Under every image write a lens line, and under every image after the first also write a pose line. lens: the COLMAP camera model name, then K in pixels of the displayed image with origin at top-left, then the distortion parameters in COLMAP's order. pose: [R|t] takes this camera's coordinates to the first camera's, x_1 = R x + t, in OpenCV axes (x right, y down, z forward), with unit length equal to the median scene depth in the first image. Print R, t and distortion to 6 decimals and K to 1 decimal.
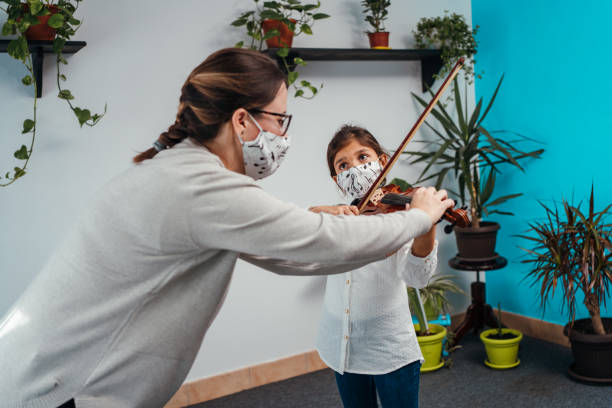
lens RADIAL K [[628.3, 0, 333.4], [0, 628.3, 212.9], [0, 0, 1]] dist [-0.004785, 0.005674]
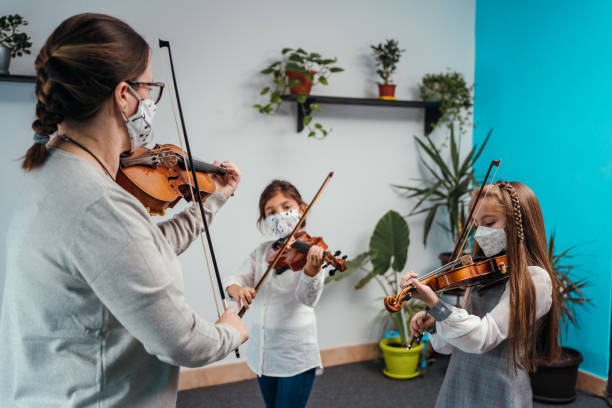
lens RADIAL K [[628.3, 0, 333.4], [0, 628.3, 212.9], [0, 0, 1]] dist [-0.004785, 0.005674]
pose [[0.995235, 0.086198, -0.045587, 0.046667], [-0.086878, 0.996132, -0.013147, -0.025340], [0.044277, 0.017045, 0.998874, -0.164725]]
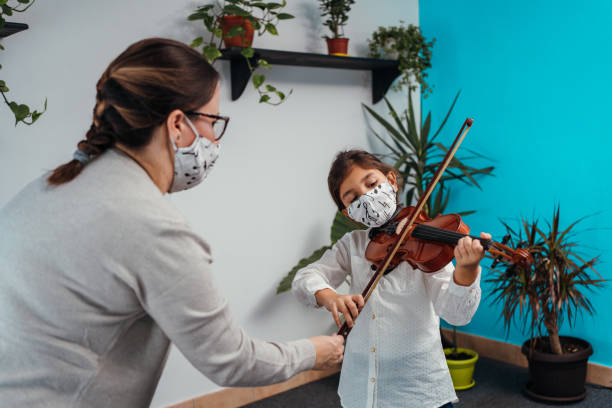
lens RADIAL K [[628.3, 0, 333.4], [0, 628.3, 212.9], [0, 0, 1]] dist [-0.004785, 0.005674]
pose [[0.979634, 0.016920, 0.200079, -0.118771], [-0.014933, 0.999823, -0.011438, -0.013576], [-0.200237, 0.008217, 0.979713, 0.076759]]
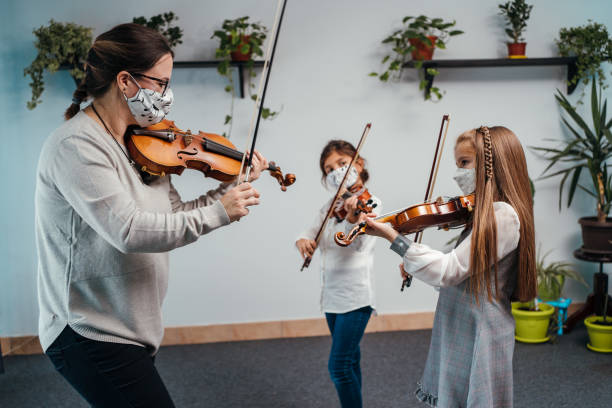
lens RADIAL K [[640.2, 0, 334.6], [0, 640.2, 214.1], [0, 0, 1]] dist [0.001006, 0.013582]
pose [[0.913026, 0.096859, -0.396236, 0.260437], [-0.080665, 0.995089, 0.057376, -0.018458], [0.399847, -0.020423, 0.916354, -0.201964]]
